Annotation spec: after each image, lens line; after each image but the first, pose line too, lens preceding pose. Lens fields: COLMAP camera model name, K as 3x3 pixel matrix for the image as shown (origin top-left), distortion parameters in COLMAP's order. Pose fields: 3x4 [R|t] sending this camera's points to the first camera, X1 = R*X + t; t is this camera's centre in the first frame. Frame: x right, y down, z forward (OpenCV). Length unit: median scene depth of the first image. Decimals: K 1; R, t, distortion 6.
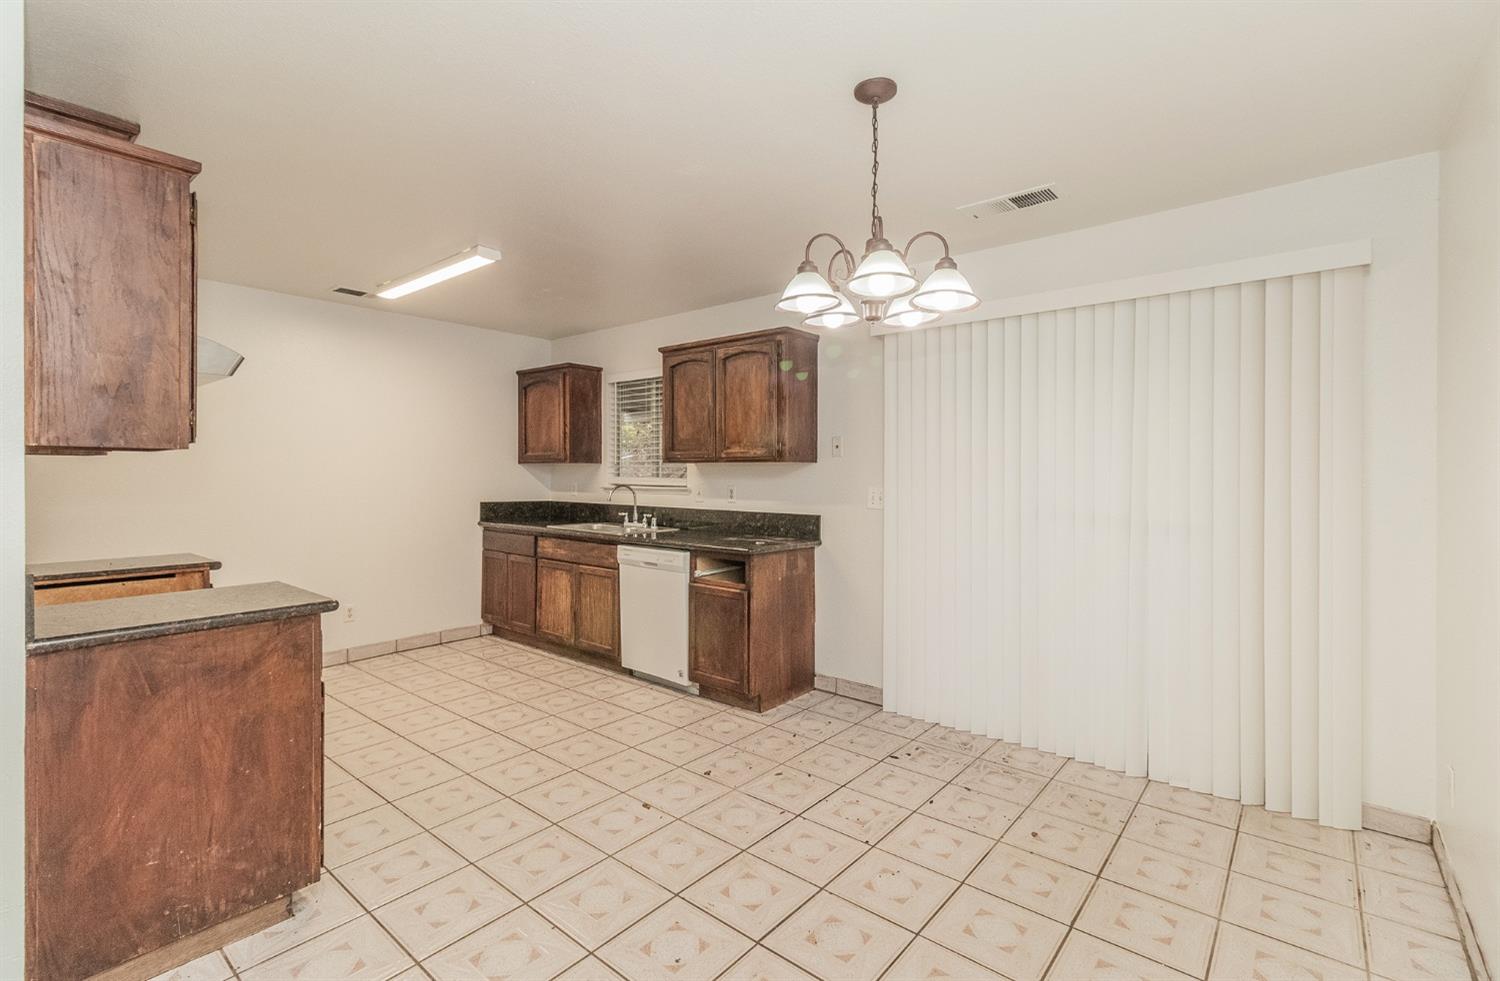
lens RADIAL K [[677.9, 0, 742.0], [0, 677.9, 474.7], [0, 0, 1]] dist [-0.000126, 0.000529]
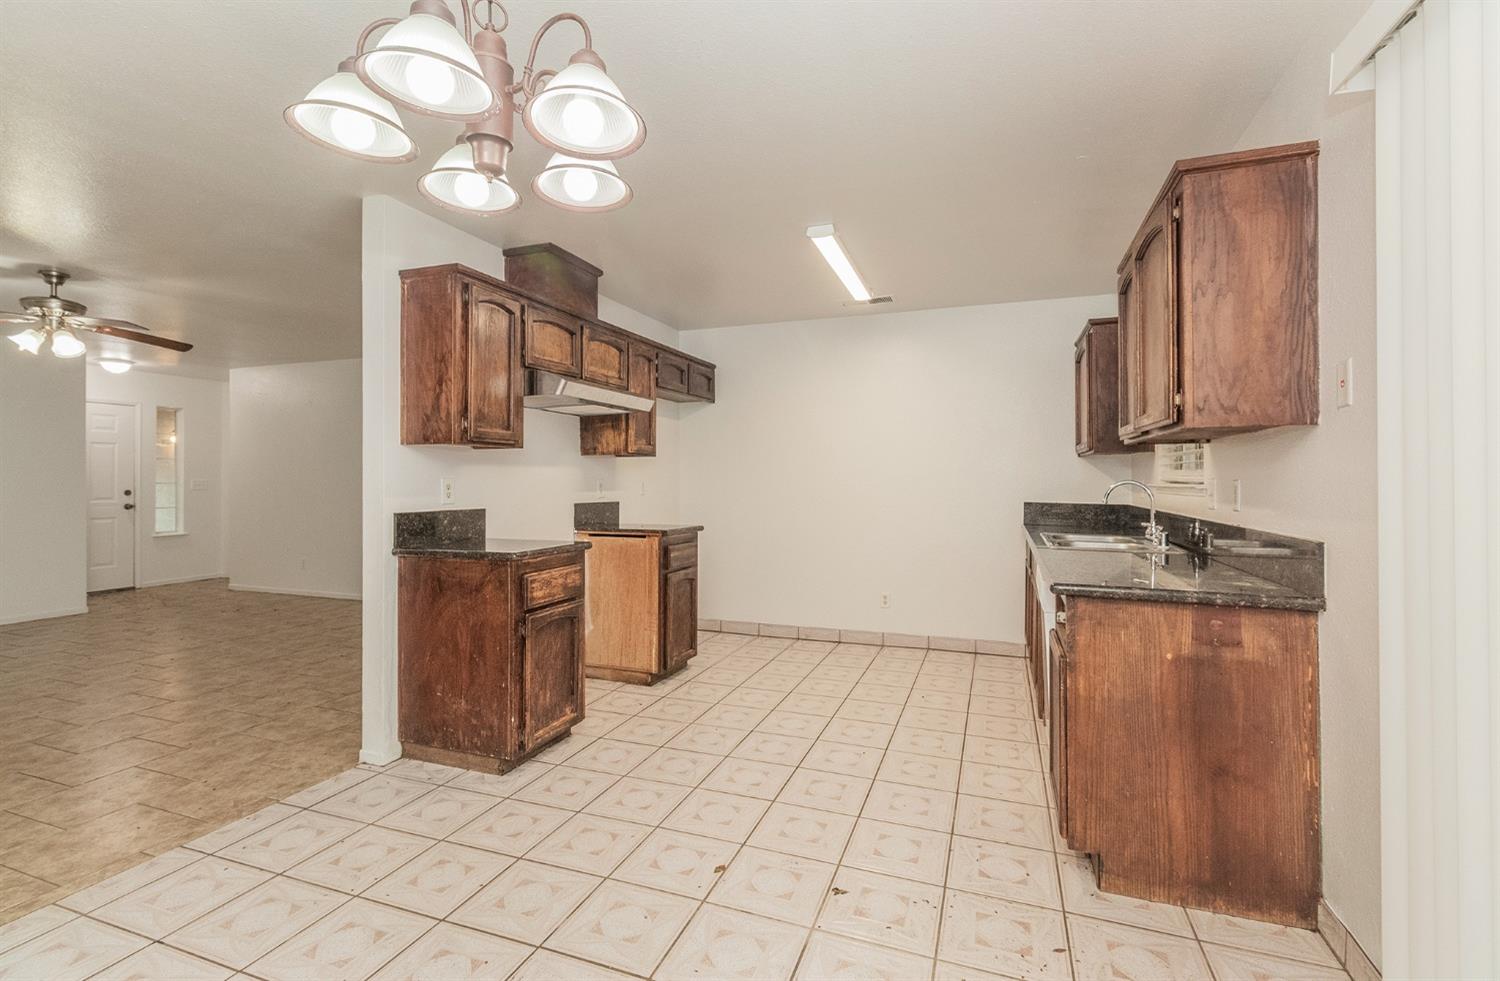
lens RADIAL K [[677.9, 0, 744.8], [0, 677.9, 479.8], [0, 0, 1]] dist [-0.000126, 0.000529]
pose [[0.334341, -0.001825, -0.942450, 0.418248], [-0.005120, 0.999980, -0.003753, 0.023453], [0.942438, 0.006080, 0.334325, 0.511847]]
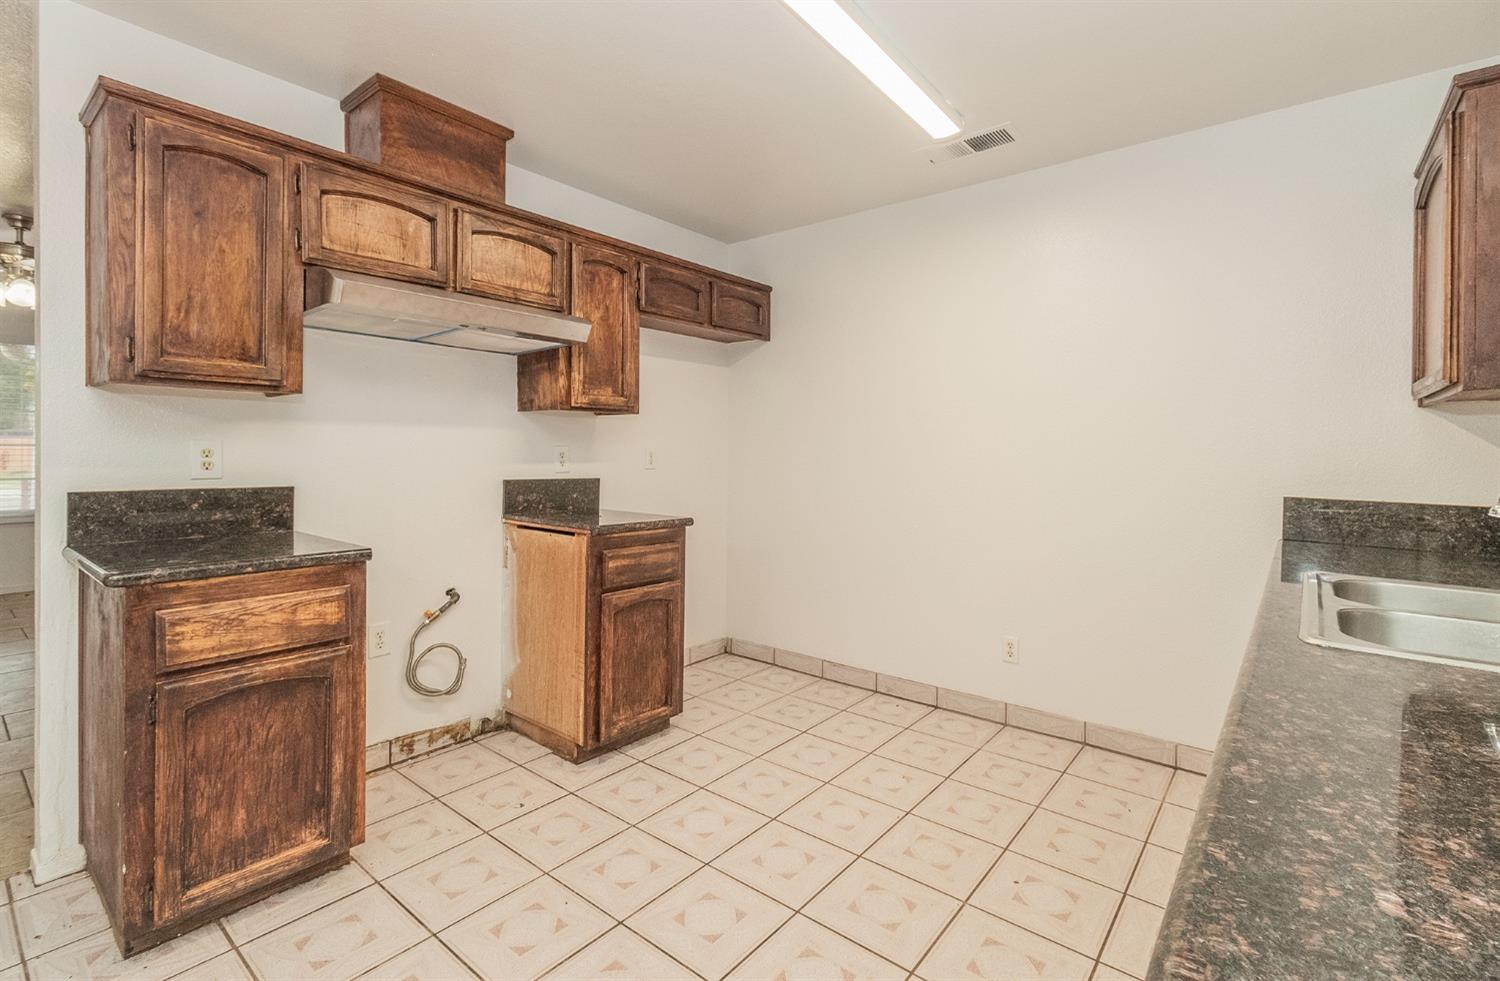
lens RADIAL K [[677.9, 0, 743.5], [0, 677.9, 457.3], [0, 0, 1]] dist [-0.000126, 0.000529]
pose [[0.013726, 0.008561, -0.999869, 0.084304], [-0.017872, 0.999806, 0.008315, 0.022260], [0.999746, 0.017756, 0.013876, 0.856942]]
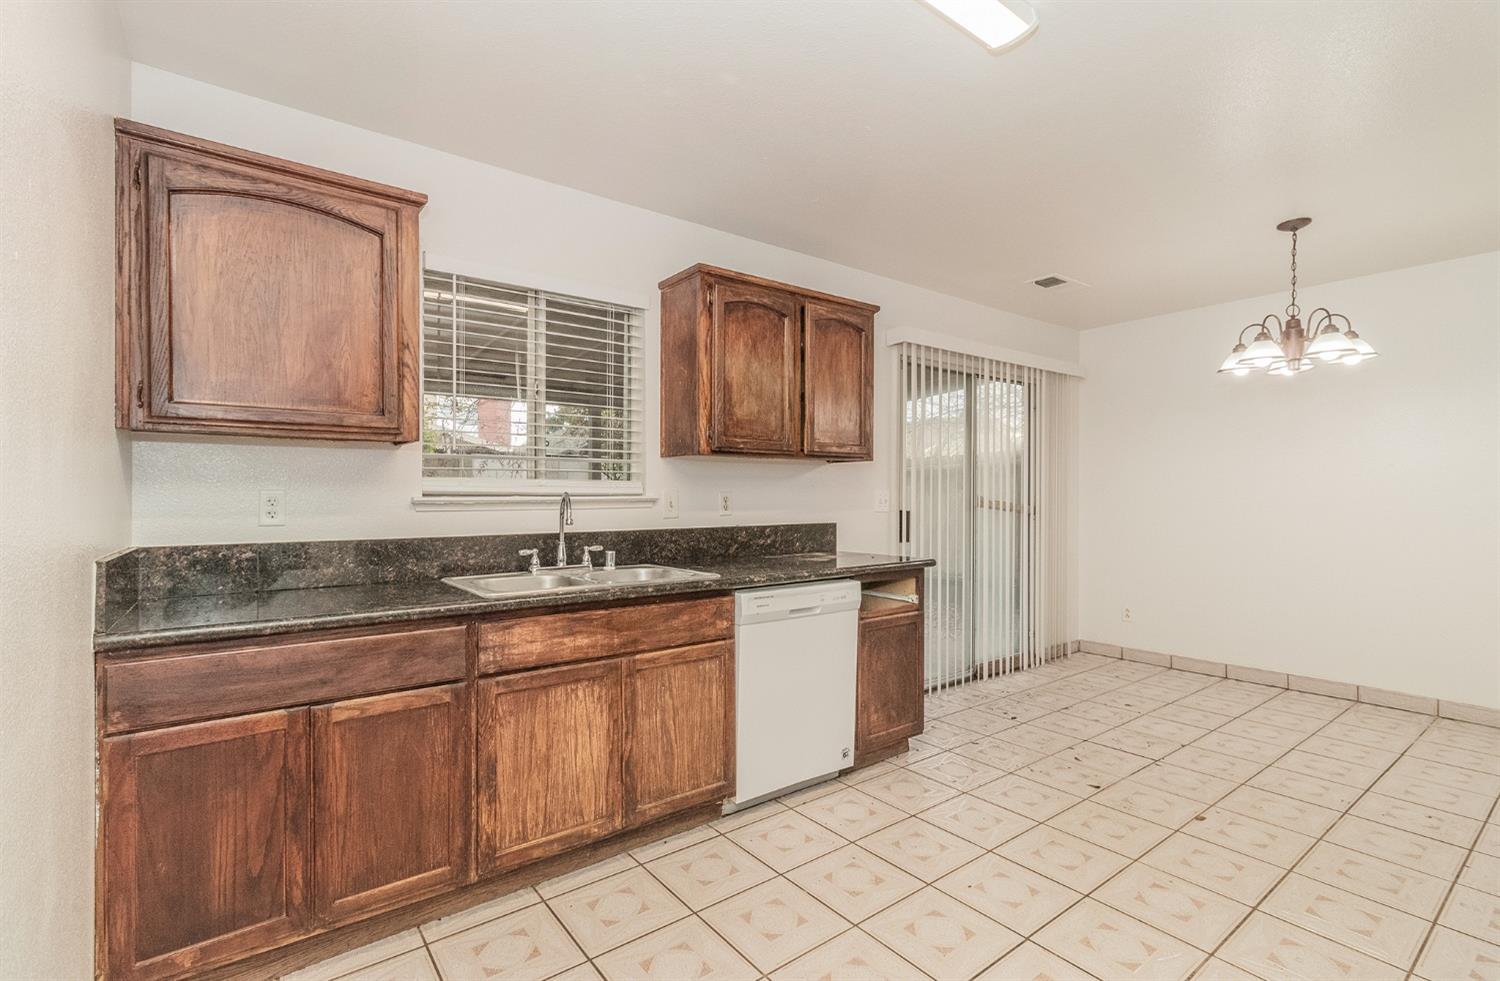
lens RADIAL K [[677.9, 0, 748.9], [0, 677.9, 495.8], [0, 0, 1]] dist [-0.000126, 0.000529]
pose [[0.224681, -0.005002, 0.974419, -0.804173], [0.013195, 0.999911, 0.002090, 0.022067], [-0.974343, 0.012388, 0.224727, 0.939459]]
